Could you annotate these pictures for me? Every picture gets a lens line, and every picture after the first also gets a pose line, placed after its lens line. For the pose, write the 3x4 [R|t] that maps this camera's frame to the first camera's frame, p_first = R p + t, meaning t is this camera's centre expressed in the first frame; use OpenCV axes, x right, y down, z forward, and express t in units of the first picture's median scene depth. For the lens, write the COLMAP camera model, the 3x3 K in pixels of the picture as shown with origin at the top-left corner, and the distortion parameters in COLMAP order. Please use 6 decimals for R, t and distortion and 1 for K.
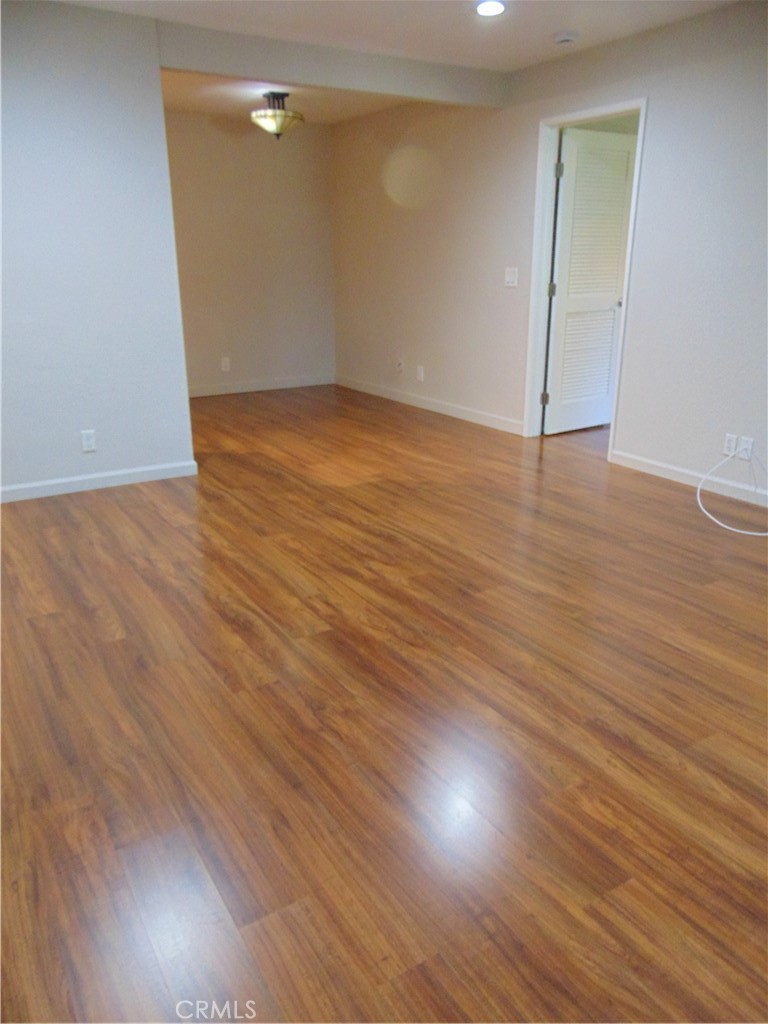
lens RADIAL K [[766.1, 0, 382.8], [0, 766.1, 516.7], [0, 0, 1]] dist [-0.045193, 0.095313]
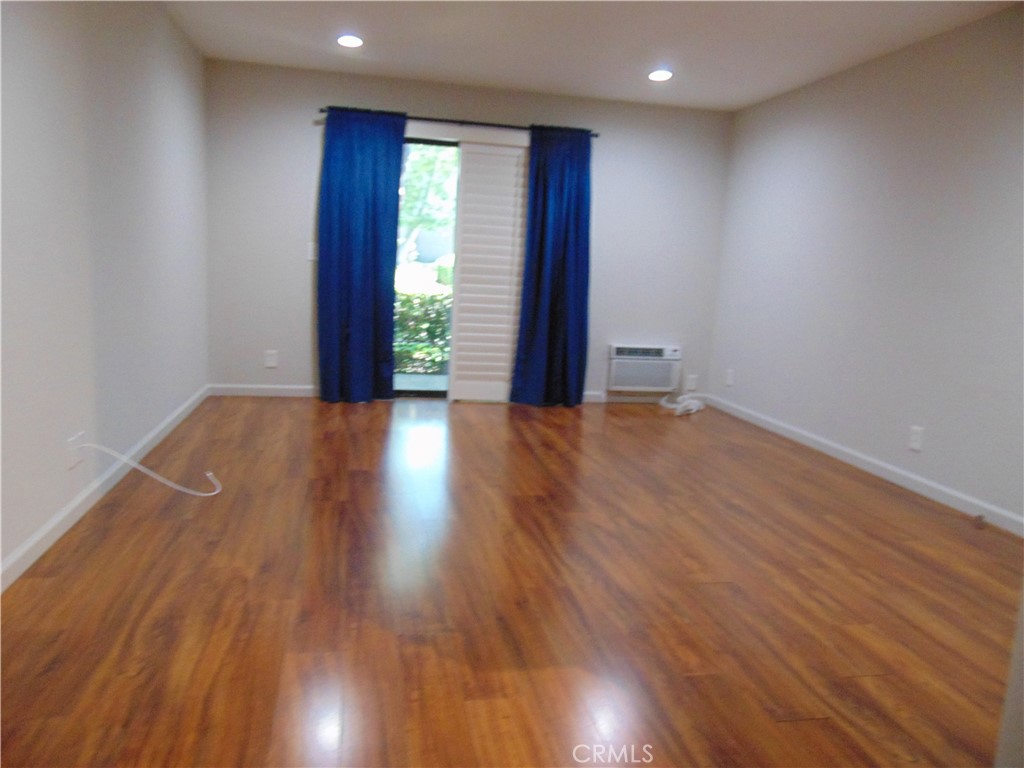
lens RADIAL K [[768.1, 0, 510.0], [0, 768.1, 380.2], [0, 0, 1]] dist [-0.039261, 0.084641]
pose [[-0.935197, -0.101442, 0.339288, -0.205185], [0.065225, 0.892362, 0.446583, -0.556067], [-0.348070, 0.439773, -0.827917, 1.765563]]
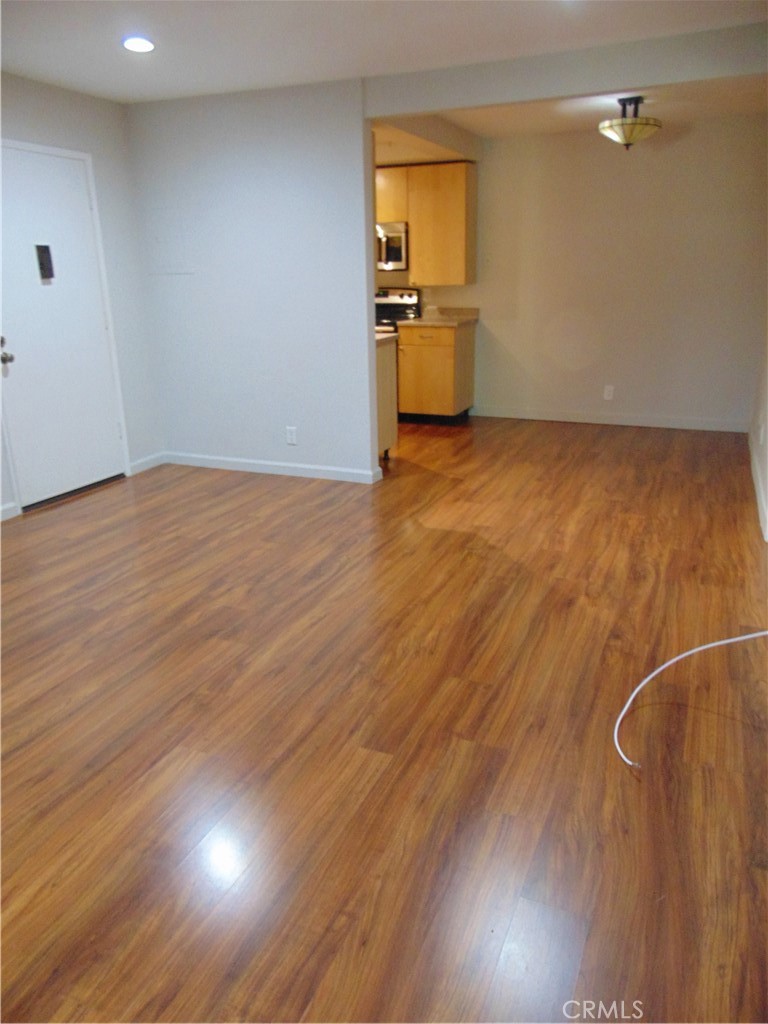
lens RADIAL K [[766.1, 0, 382.8], [0, 766.1, 516.7], [0, 0, 1]] dist [-0.045193, 0.095313]
pose [[0.570399, 0.243177, -0.784544, 0.876943], [-0.252007, 0.960913, 0.114623, -0.194443], [0.781753, 0.132330, 0.609386, 0.497462]]
